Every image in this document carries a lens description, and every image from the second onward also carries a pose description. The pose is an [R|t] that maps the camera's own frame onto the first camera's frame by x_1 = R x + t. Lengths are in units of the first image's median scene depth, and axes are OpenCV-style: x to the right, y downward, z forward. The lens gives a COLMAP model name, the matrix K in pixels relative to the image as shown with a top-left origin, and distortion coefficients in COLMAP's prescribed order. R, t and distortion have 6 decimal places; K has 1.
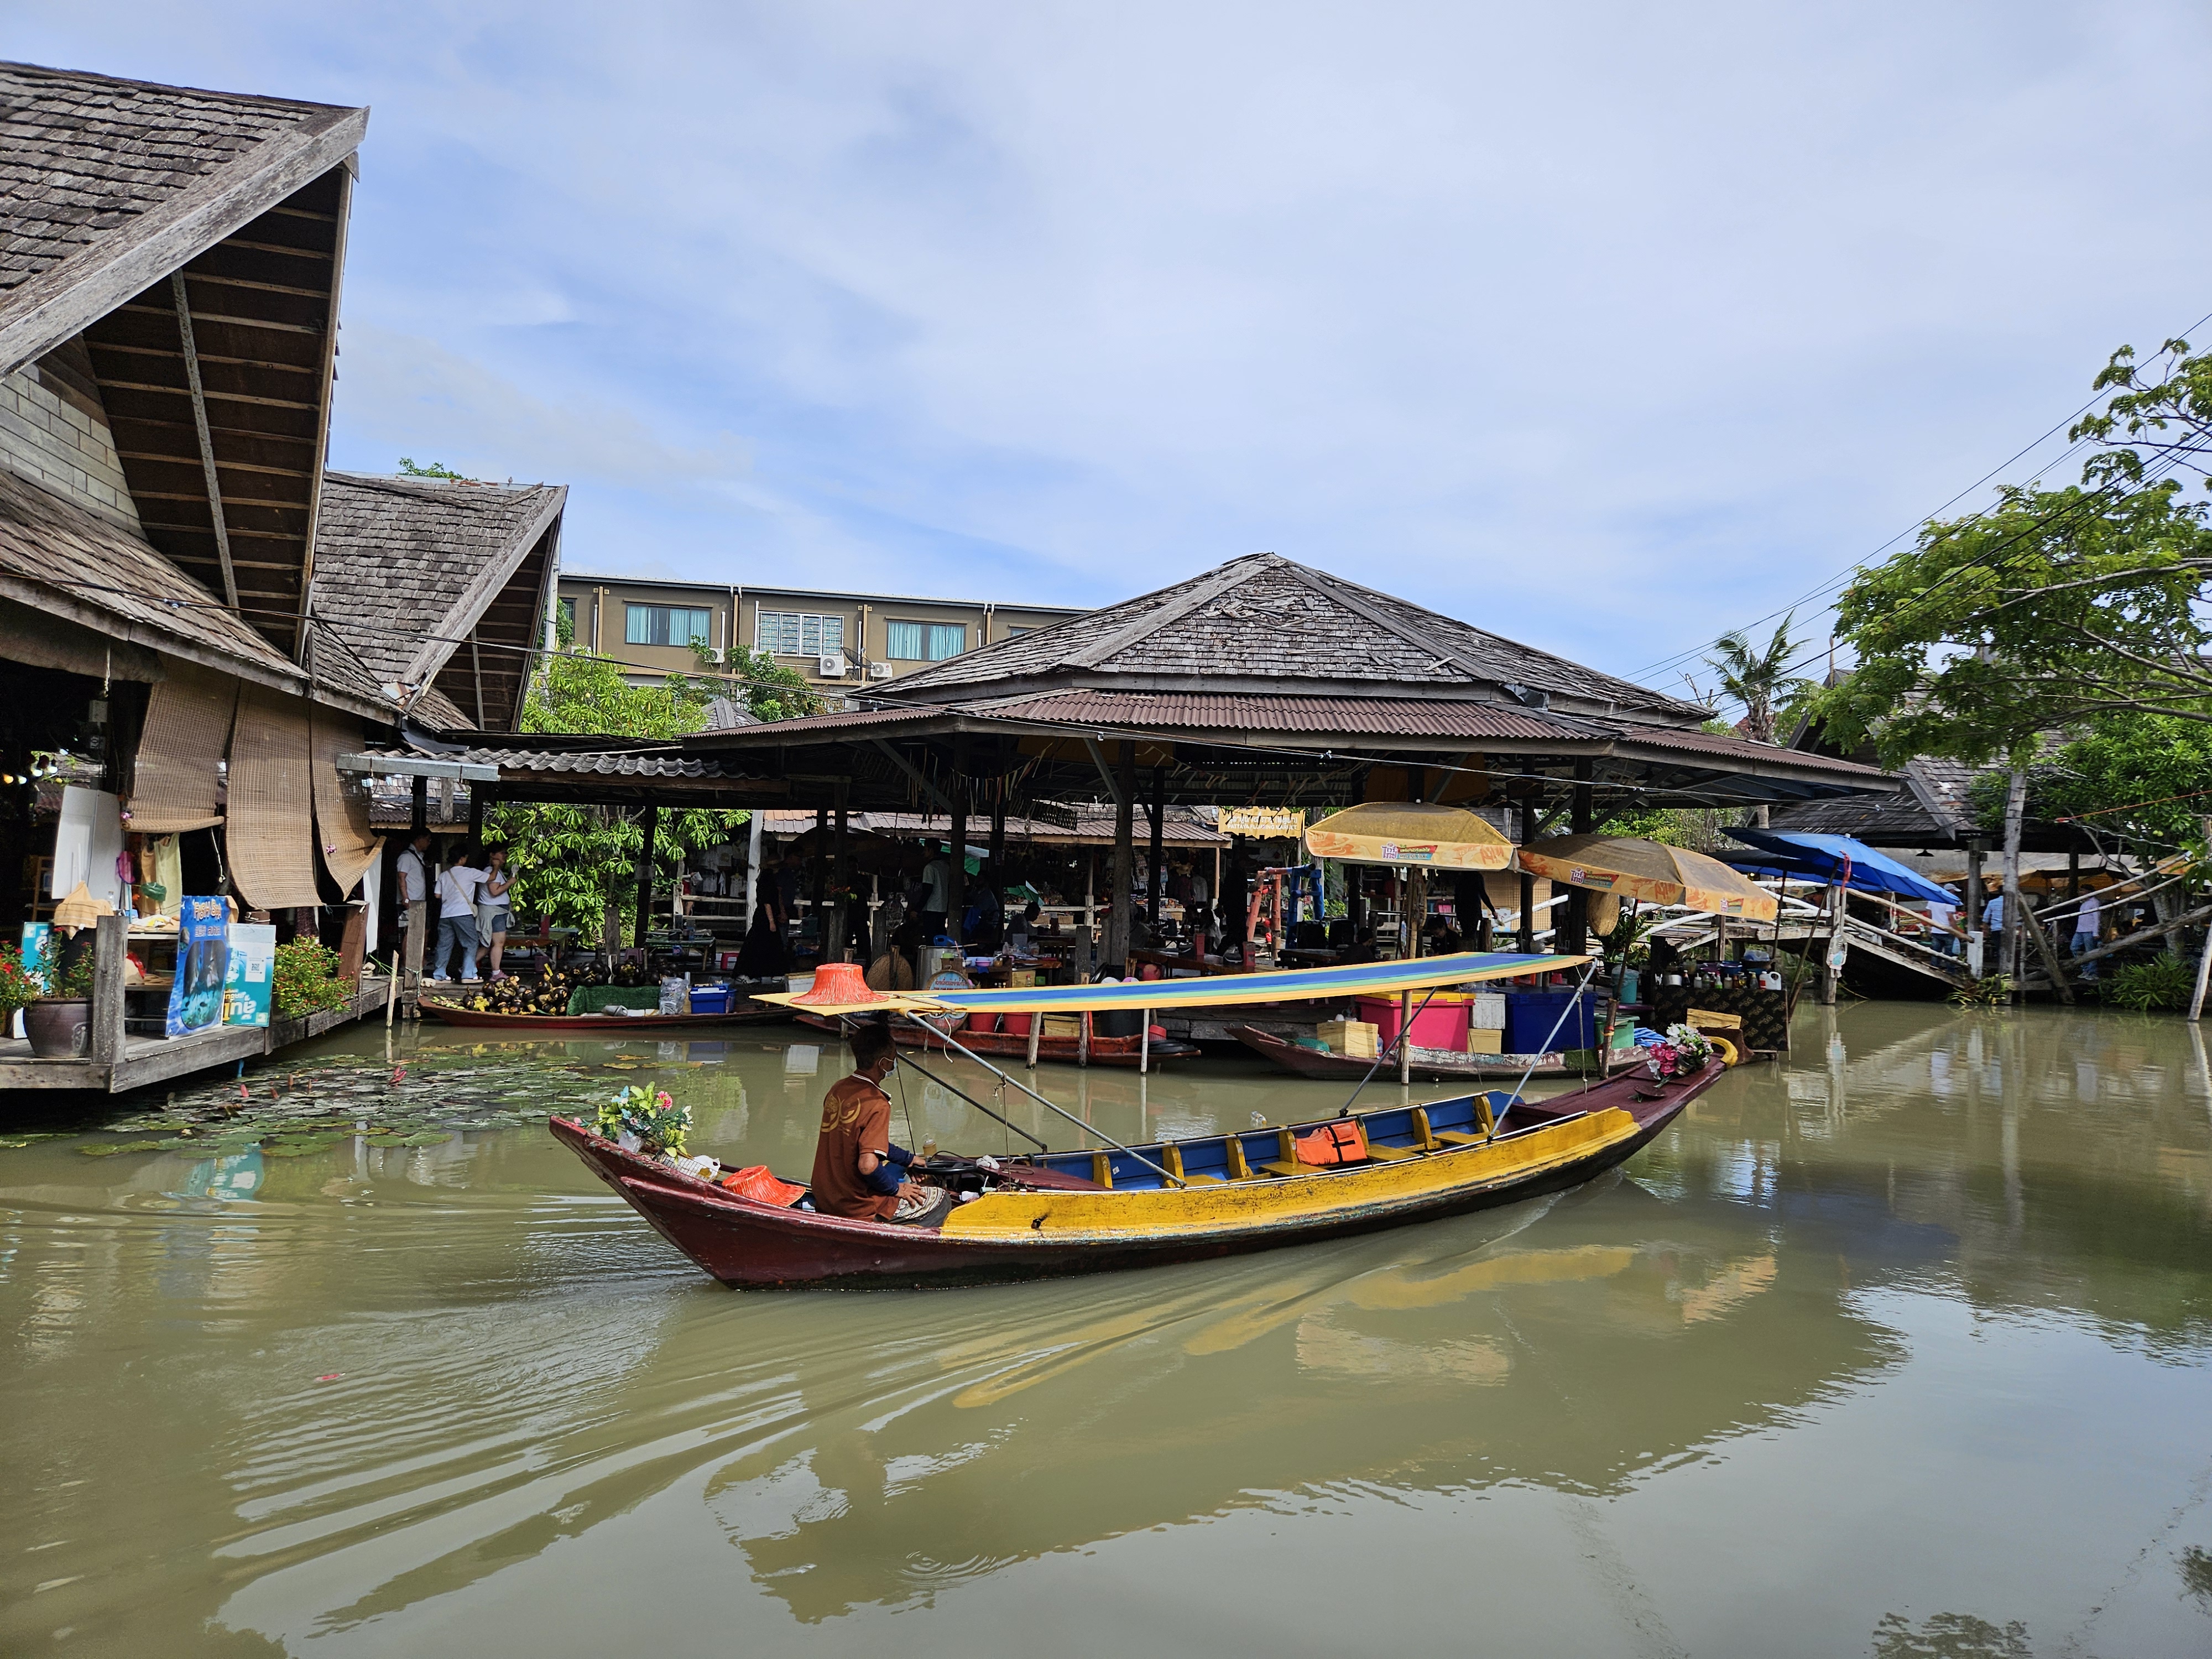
lens RADIAL K [[1502.8, 0, 1089.8], [0, 1502.8, 813.6], [0, 0, 1]] dist [0.050030, -0.024506]
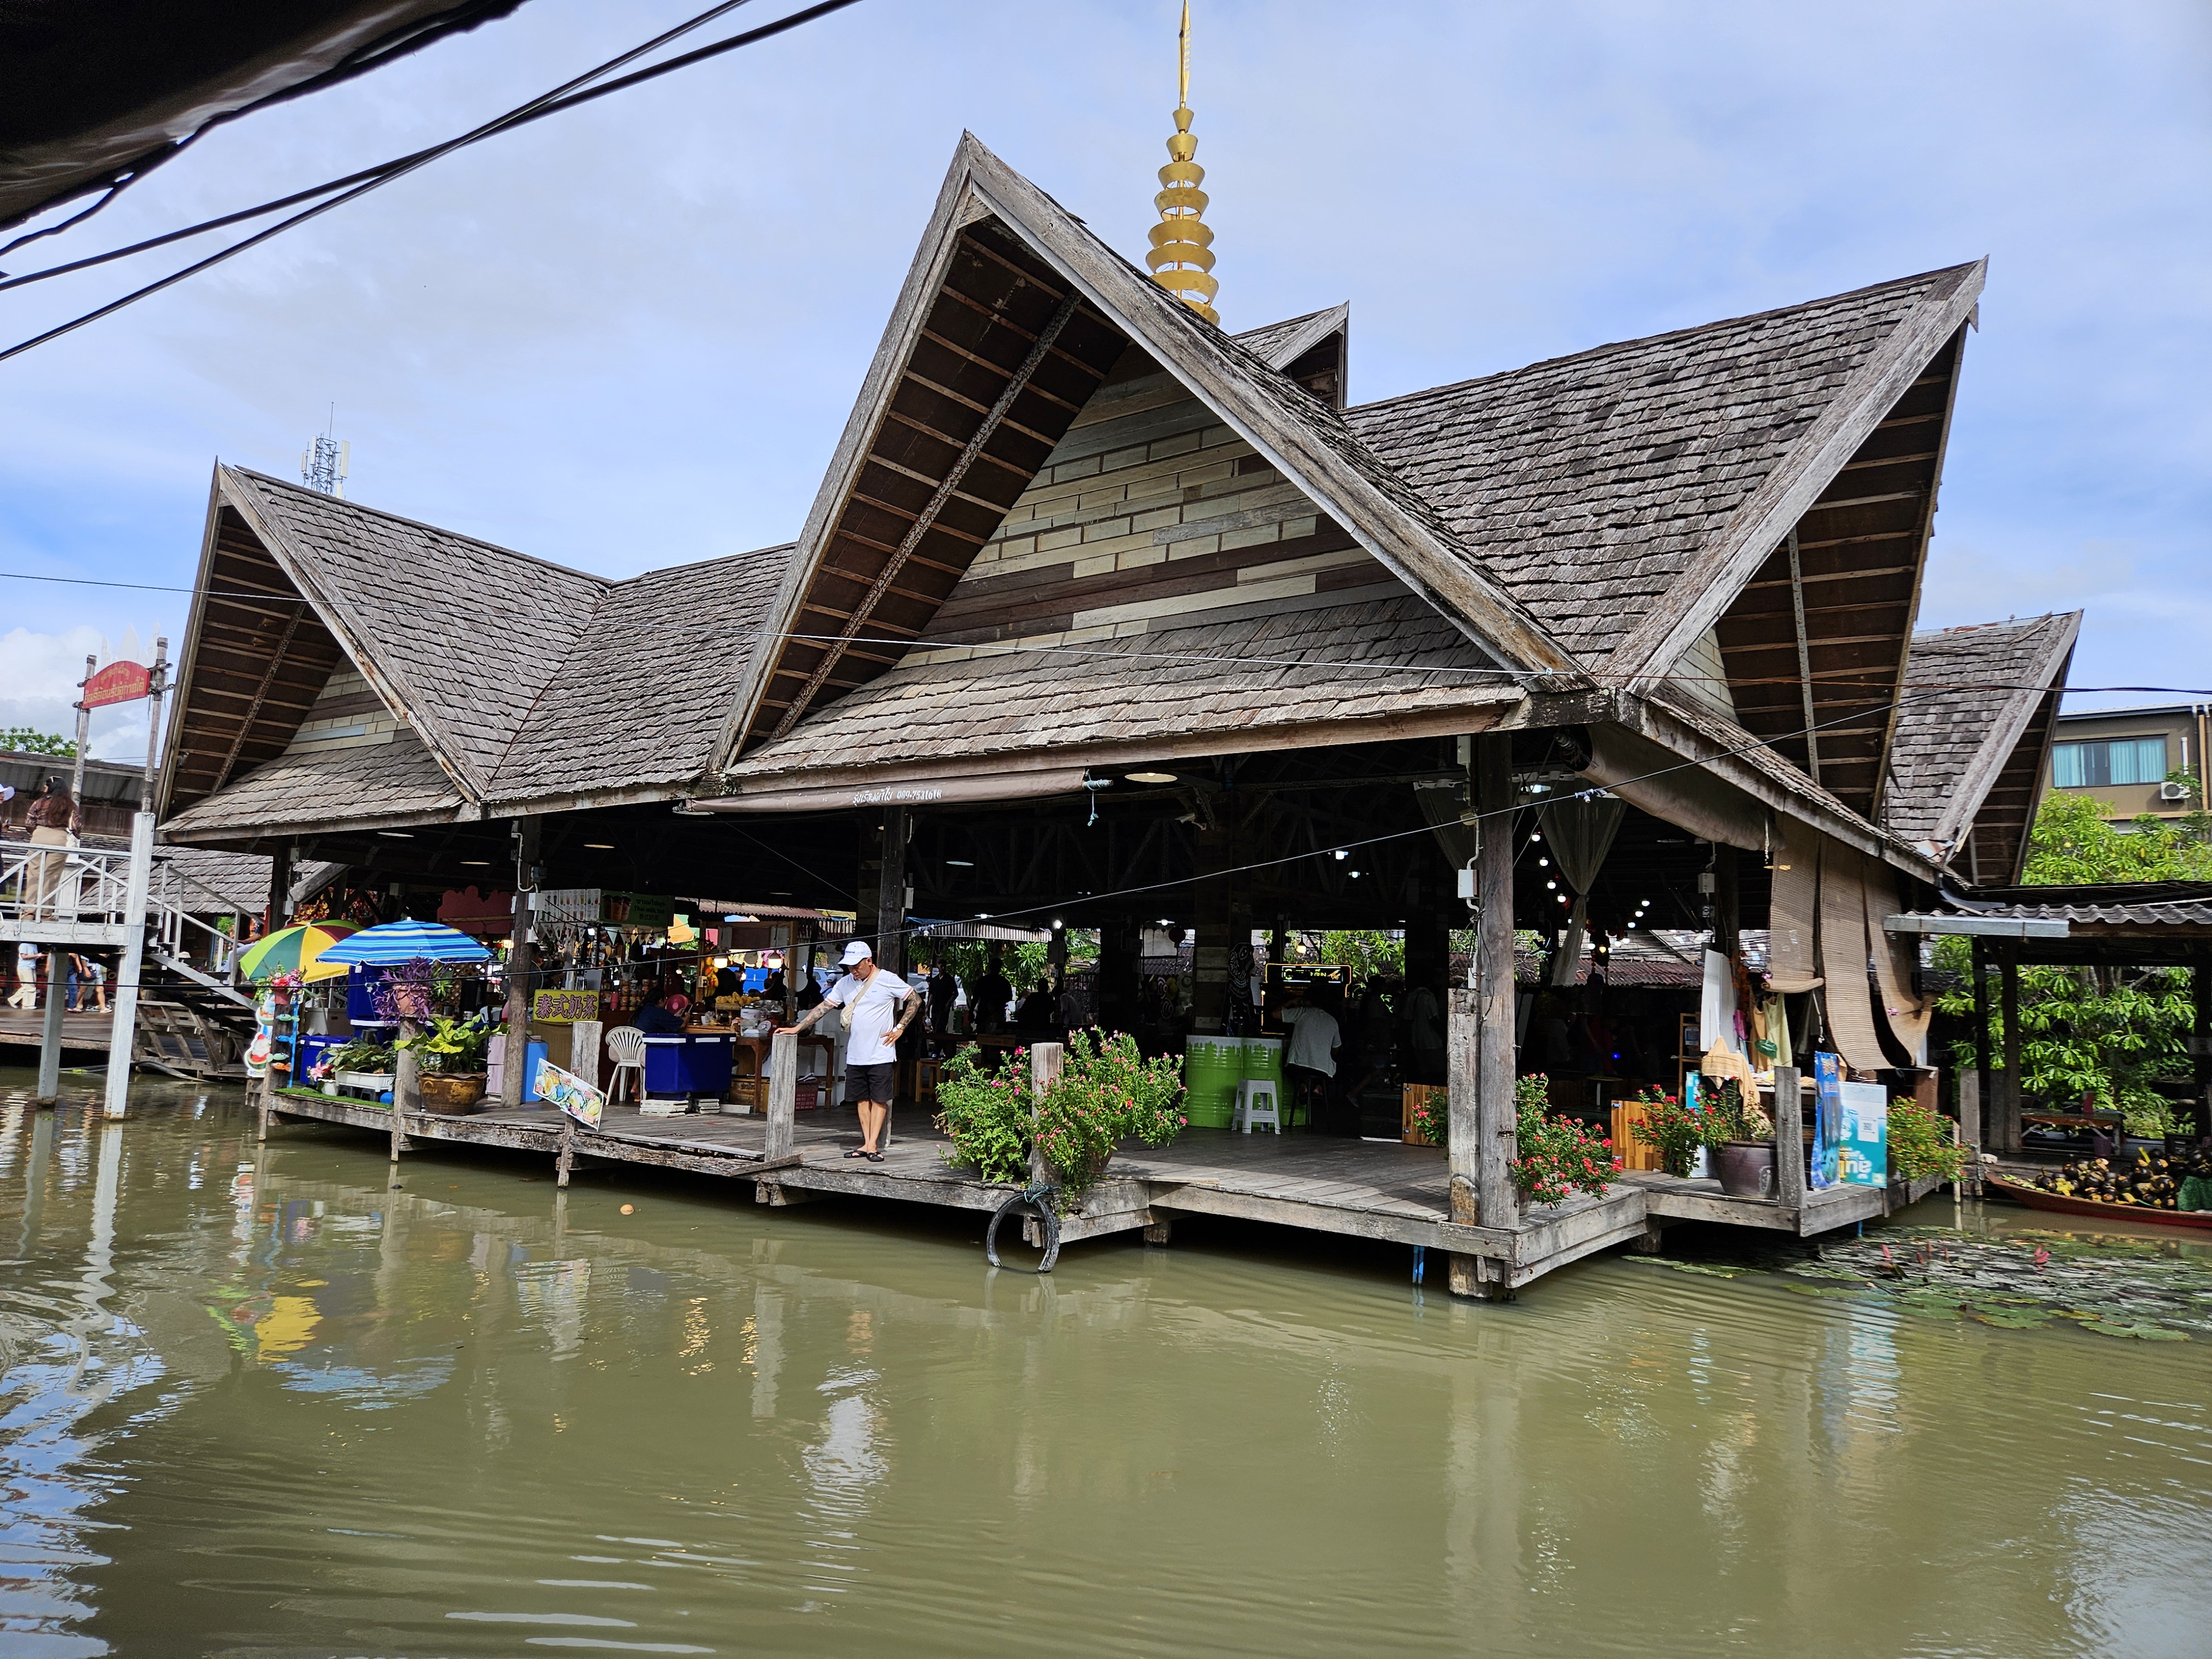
lens RADIAL K [[1502.8, 0, 1086.3], [0, 1502.8, 843.0], [0, 0, 1]] dist [0.050030, -0.024506]
pose [[0.660050, -0.083123, -0.746609, -0.122144], [0.012025, 0.994901, -0.100135, 0.008838], [0.751126, 0.057116, 0.657684, -0.060945]]
